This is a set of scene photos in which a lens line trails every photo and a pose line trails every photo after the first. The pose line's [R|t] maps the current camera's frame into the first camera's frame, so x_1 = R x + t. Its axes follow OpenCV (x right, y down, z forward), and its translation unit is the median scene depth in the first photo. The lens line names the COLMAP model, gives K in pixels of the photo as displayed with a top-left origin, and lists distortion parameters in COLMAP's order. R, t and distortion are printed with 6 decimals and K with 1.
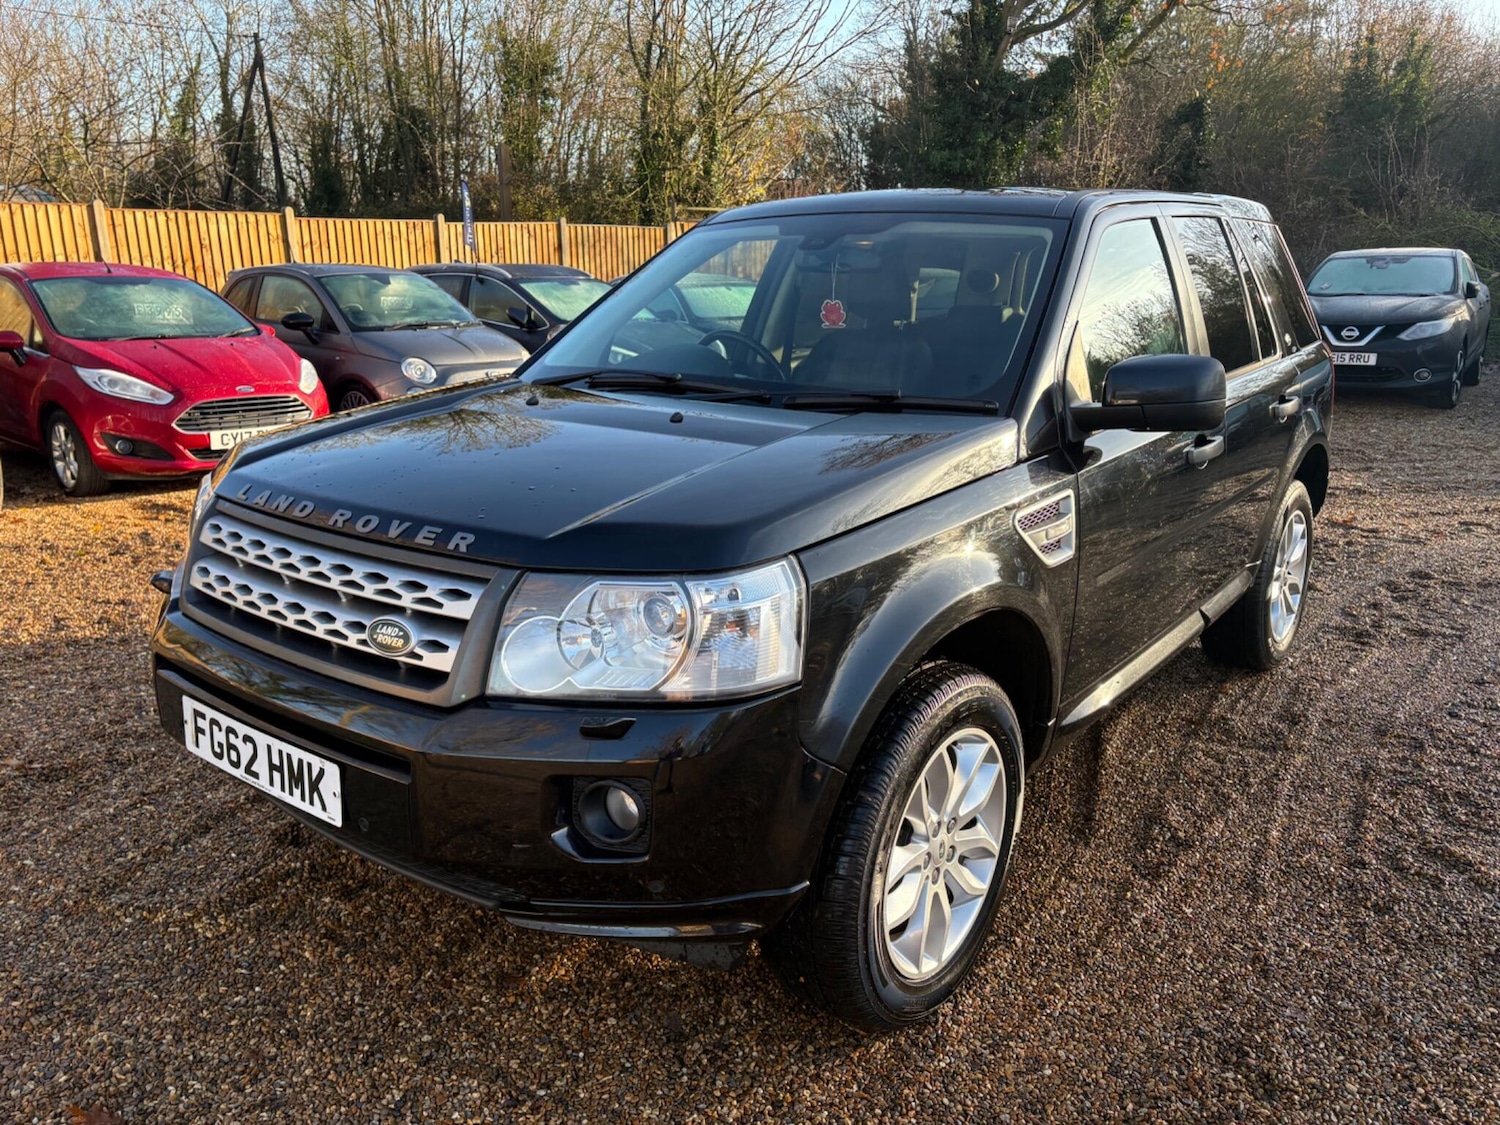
lens RADIAL K [[1134.5, 0, 736.8], [0, 1134.5, 566.1], [0, 0, 1]] dist [0.065502, -0.072191]
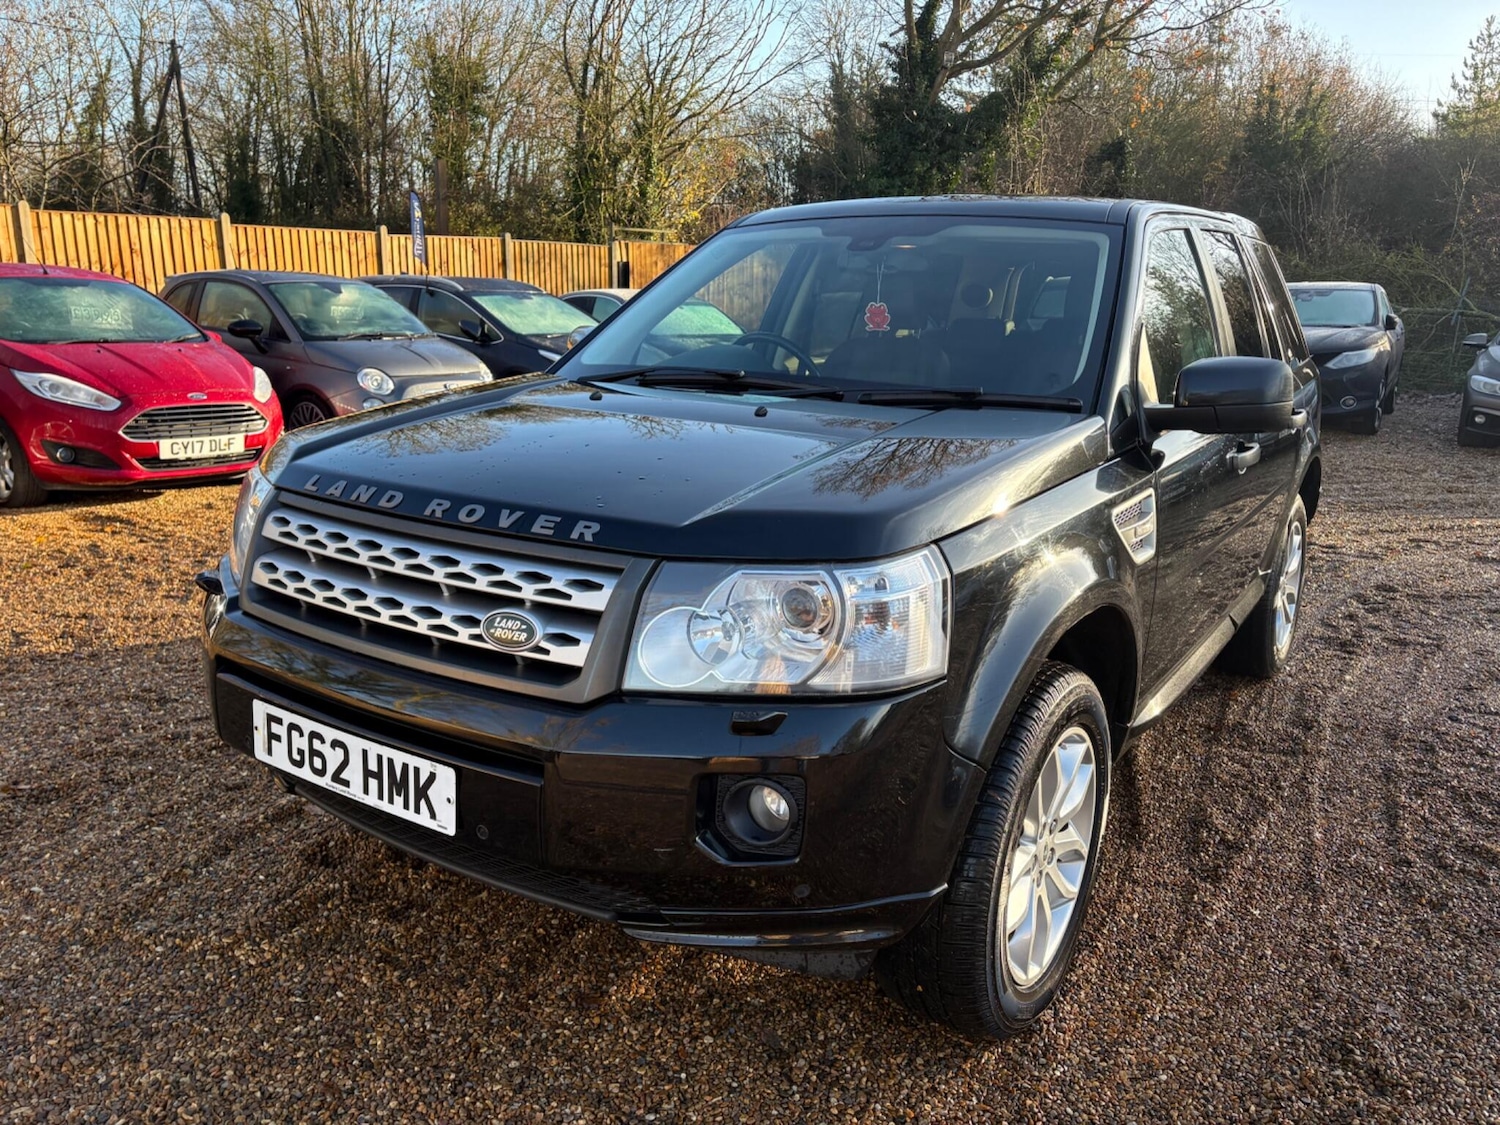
lens RADIAL K [[1134.5, 0, 752.5], [0, 1134.5, 561.4], [0, 0, 1]] dist [0.065502, -0.072191]
pose [[0.996485, 0.001692, 0.083760, -0.141313], [0.000412, 0.999685, -0.025092, 0.021725], [-0.083776, 0.025039, 0.996170, 0.034949]]
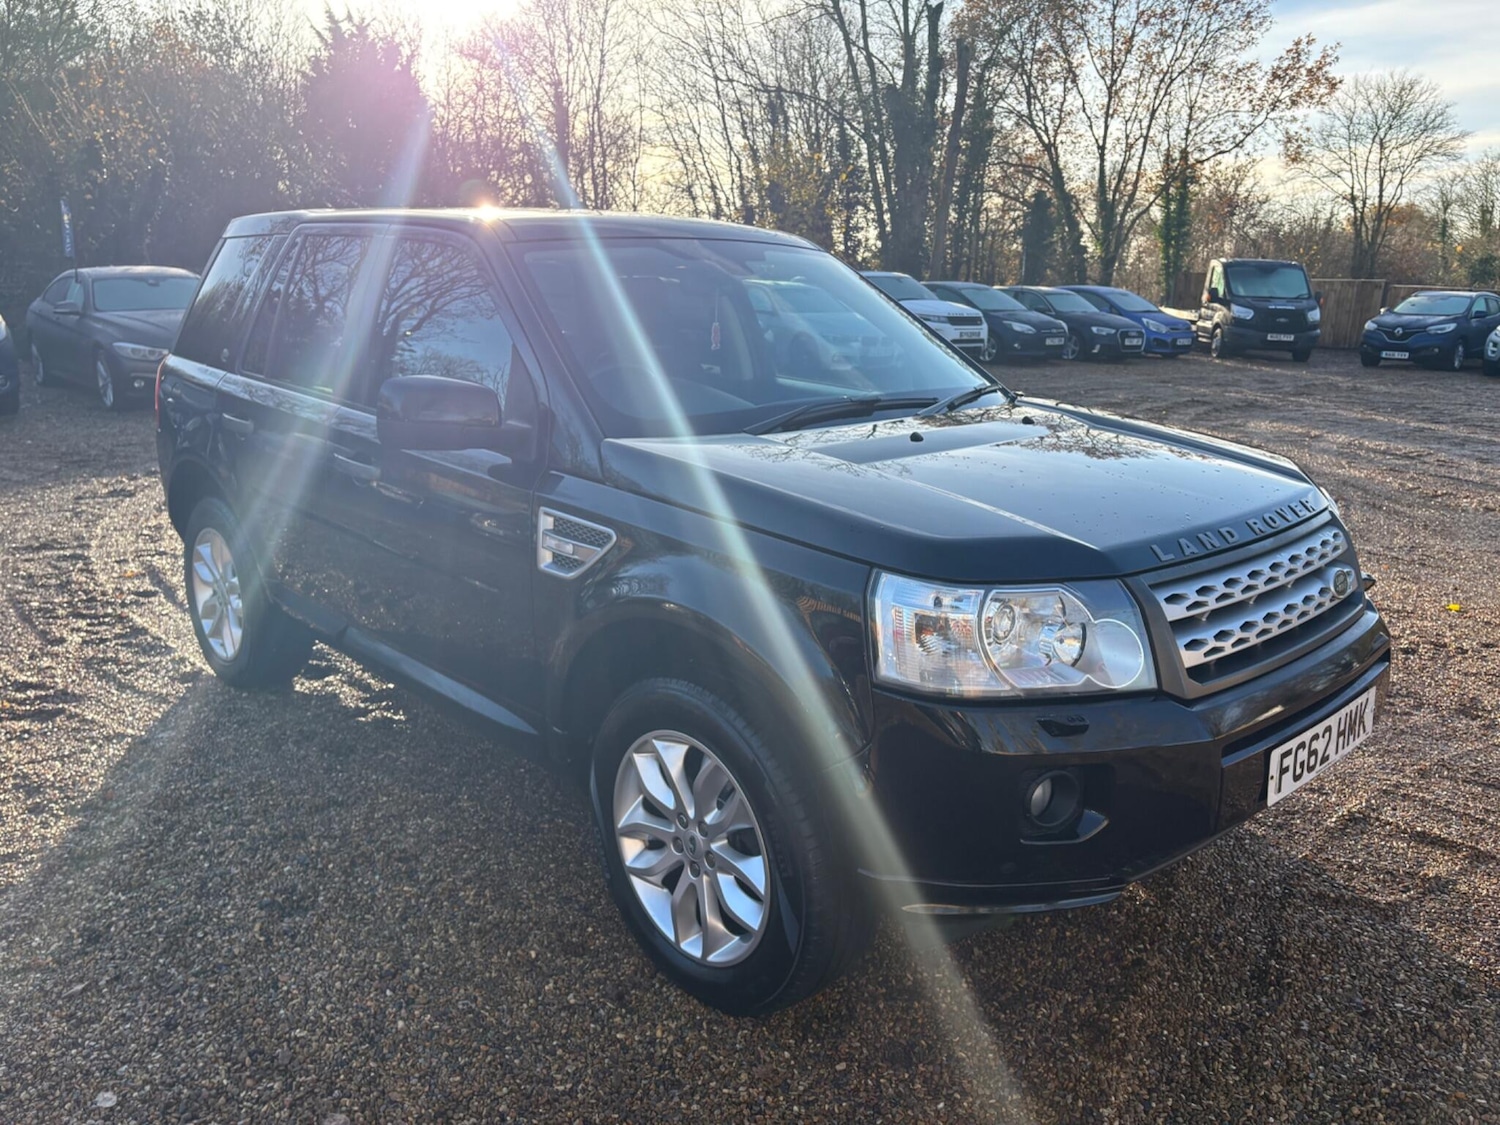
lens RADIAL K [[1134.5, 0, 750.1], [0, 1134.5, 562.8], [0, 0, 1]] dist [0.065502, -0.072191]
pose [[0.132144, -0.247299, 0.959886, -1.279693], [0.245110, 0.946457, 0.210096, -0.312835], [-0.960447, 0.207515, 0.185684, 1.083320]]
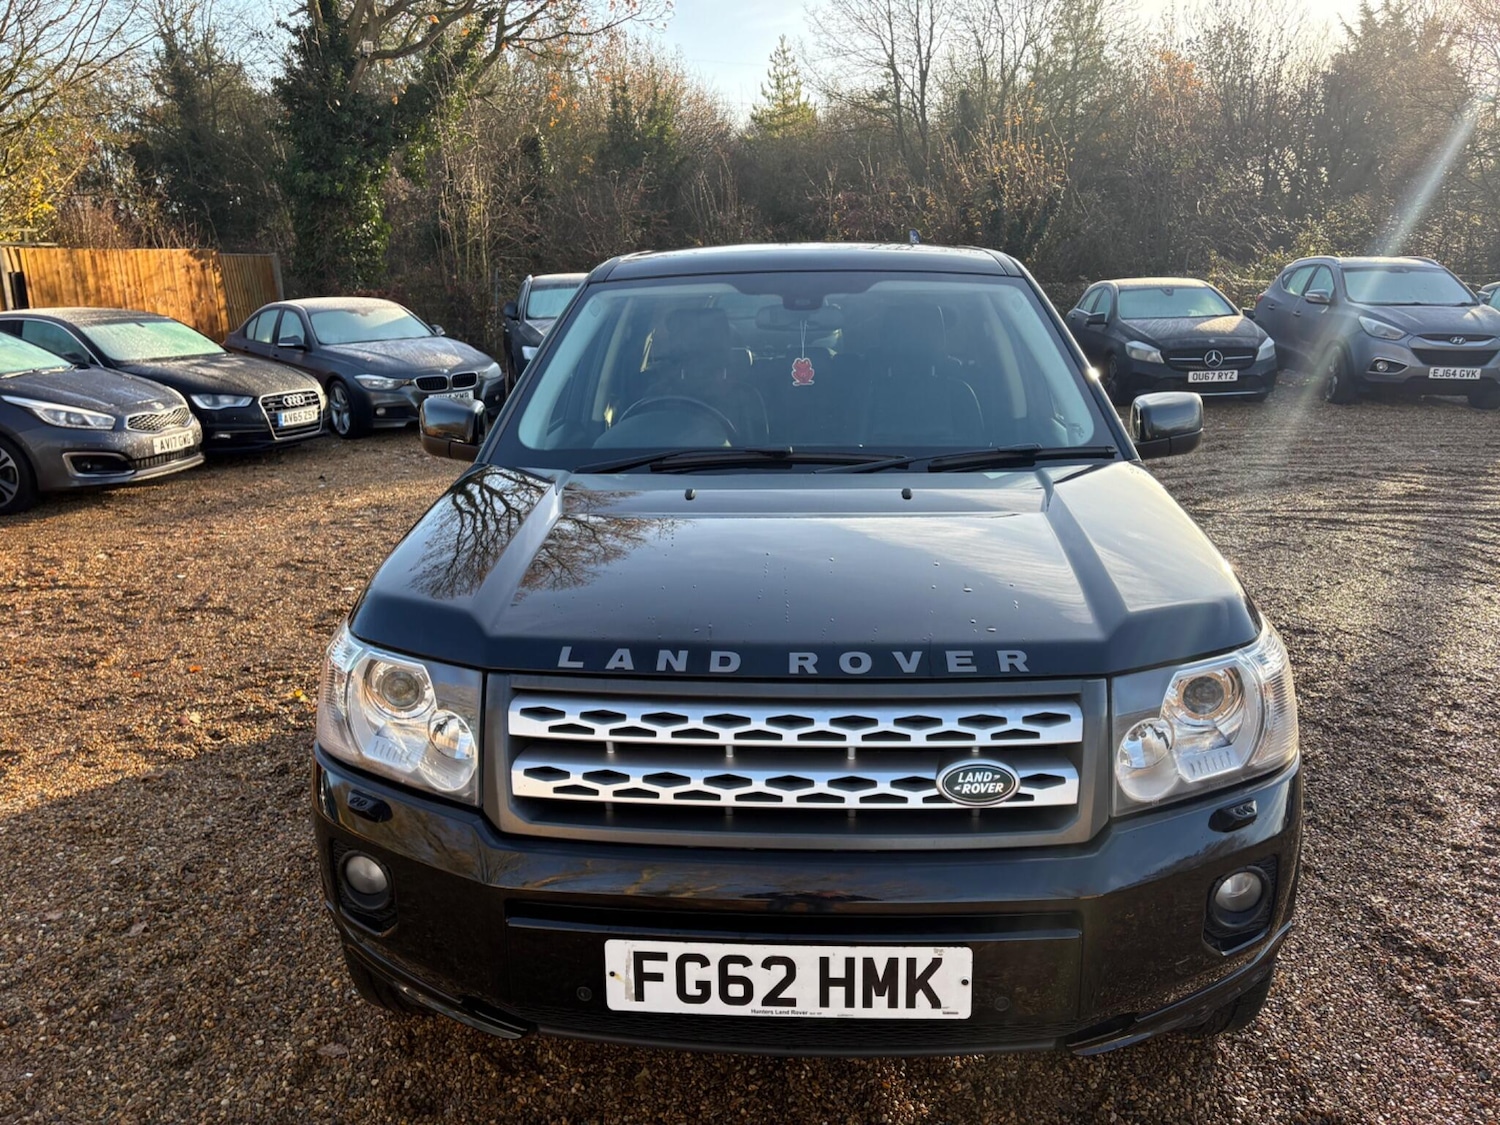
lens RADIAL K [[1134.5, 0, 752.7], [0, 1134.5, 552.2], [0, 0, 1]] dist [0.065502, -0.072191]
pose [[0.816757, -0.147393, 0.557838, -0.702679], [0.162313, 0.986471, 0.022997, -0.125454], [-0.553681, 0.071762, 0.829631, 0.275056]]
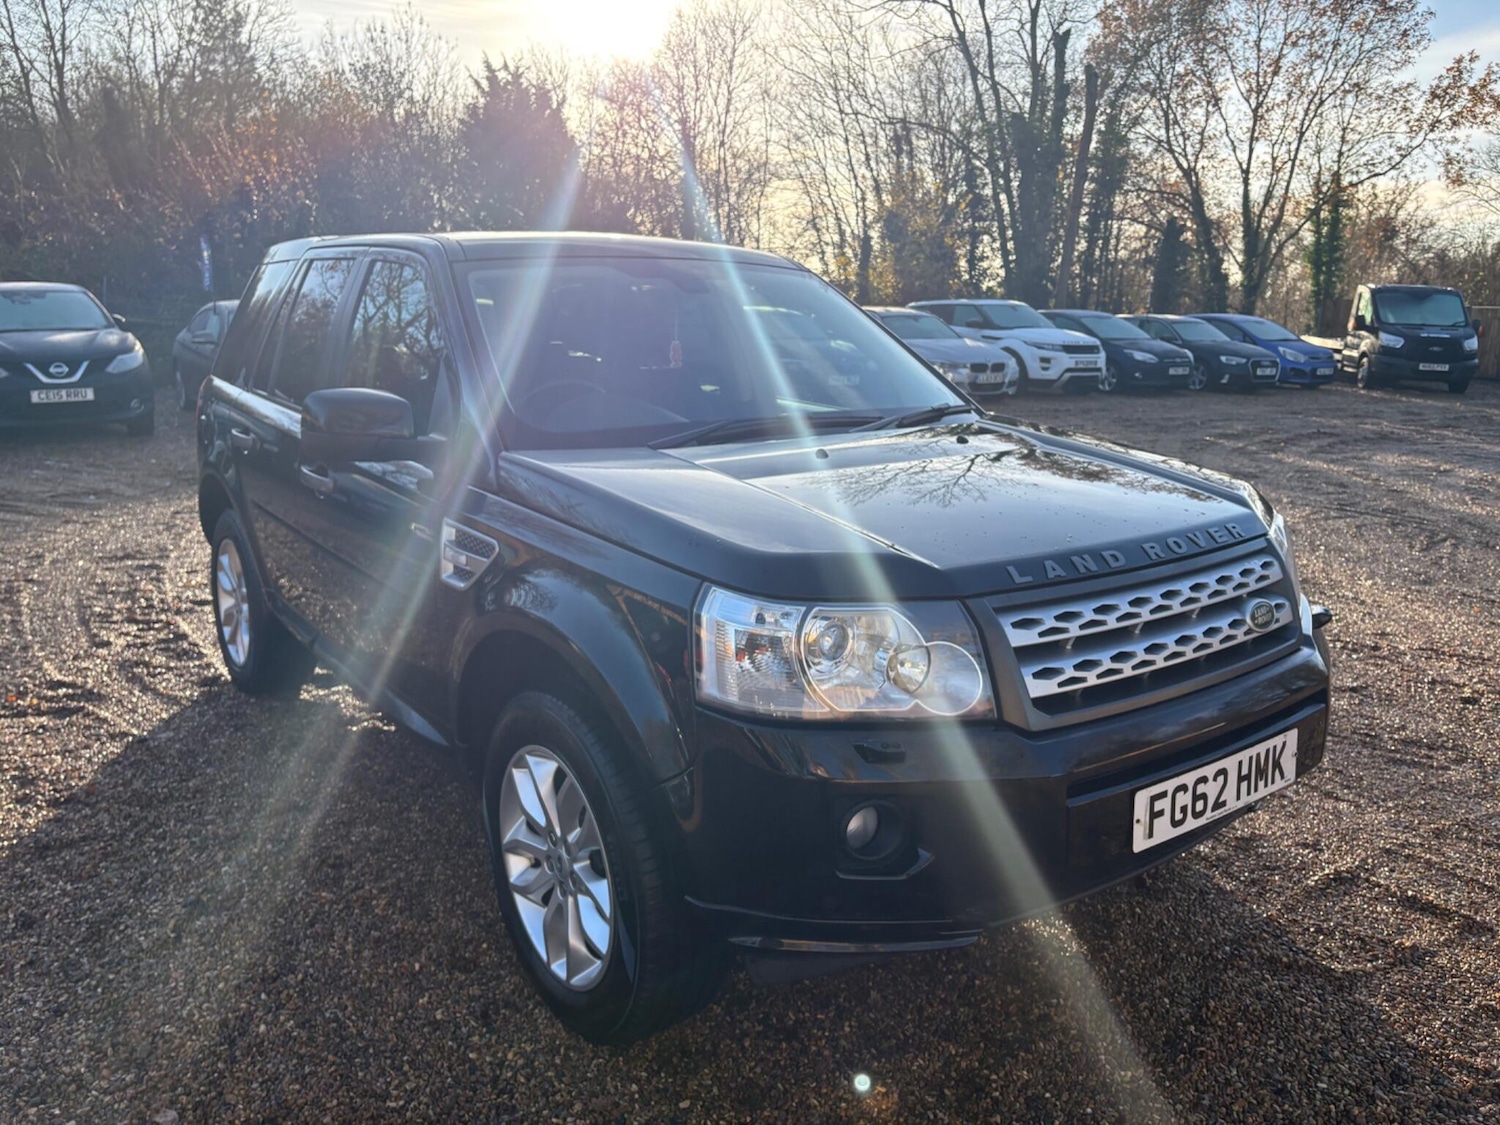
lens RADIAL K [[1134.5, 0, 748.8], [0, 1134.5, 555.0], [0, 0, 1]] dist [0.065502, -0.072191]
pose [[0.253393, -0.211149, 0.944038, -1.217857], [0.244466, 0.958189, 0.148696, -0.242673], [-0.935964, 0.193107, 0.294417, 0.880873]]
